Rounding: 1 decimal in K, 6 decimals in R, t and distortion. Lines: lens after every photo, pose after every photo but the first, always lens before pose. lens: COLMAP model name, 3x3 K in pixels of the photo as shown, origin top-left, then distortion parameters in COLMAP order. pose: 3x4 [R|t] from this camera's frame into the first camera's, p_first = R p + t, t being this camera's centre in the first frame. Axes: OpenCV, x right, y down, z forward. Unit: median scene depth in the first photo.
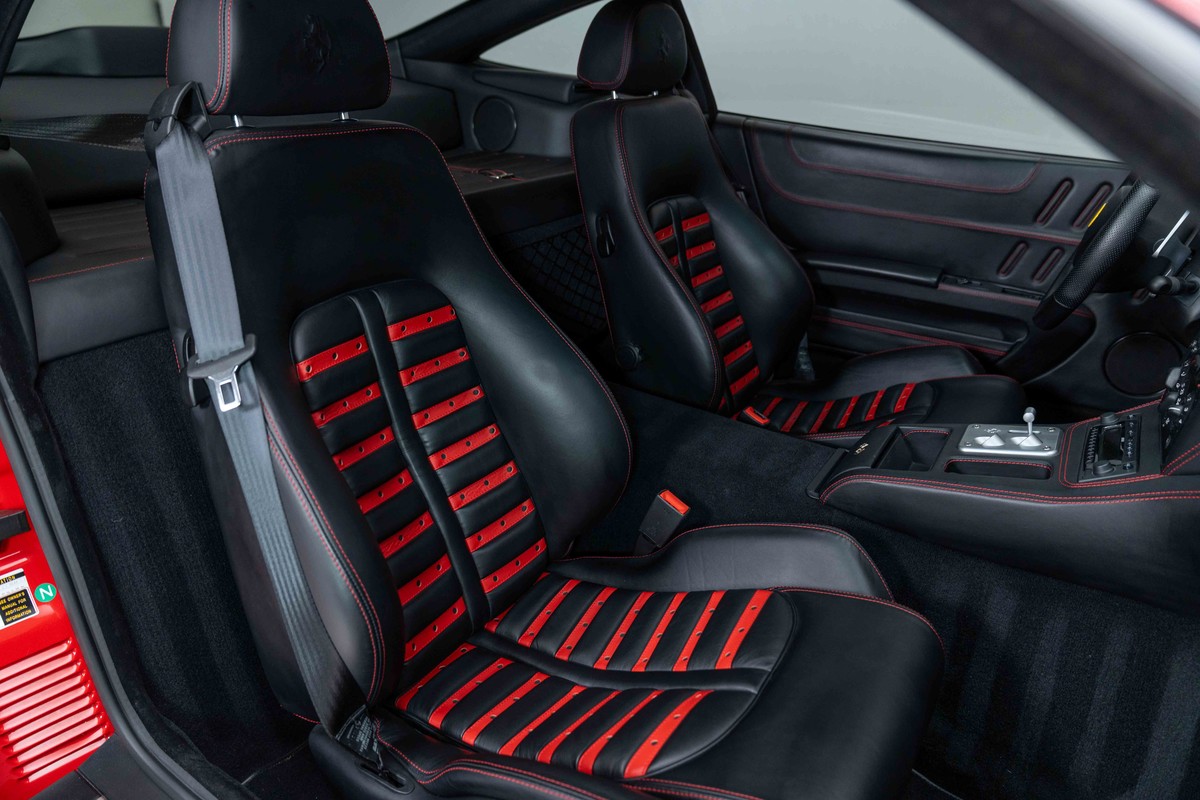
lens RADIAL K [[794.6, 0, 605.9], [0, 794.6, 392.3], [0, 0, 1]] dist [-0.022962, 0.001549]
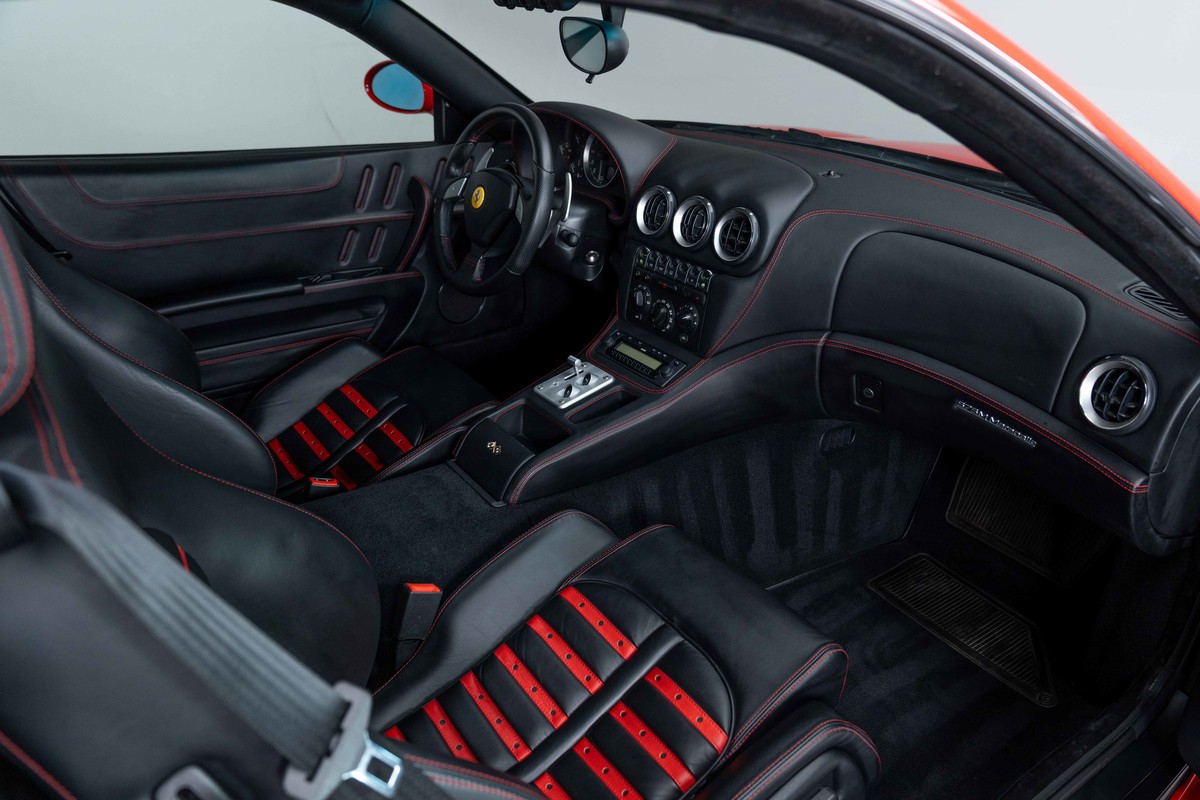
lens RADIAL K [[834.8, 0, 608.0], [0, 834.8, 394.7], [0, 0, 1]] dist [-0.023856, 0.006130]
pose [[0.367262, -0.411722, 0.834028, -0.404063], [0.354857, 0.890890, 0.283532, -0.193051], [-0.859764, 0.191831, 0.473293, 0.206117]]
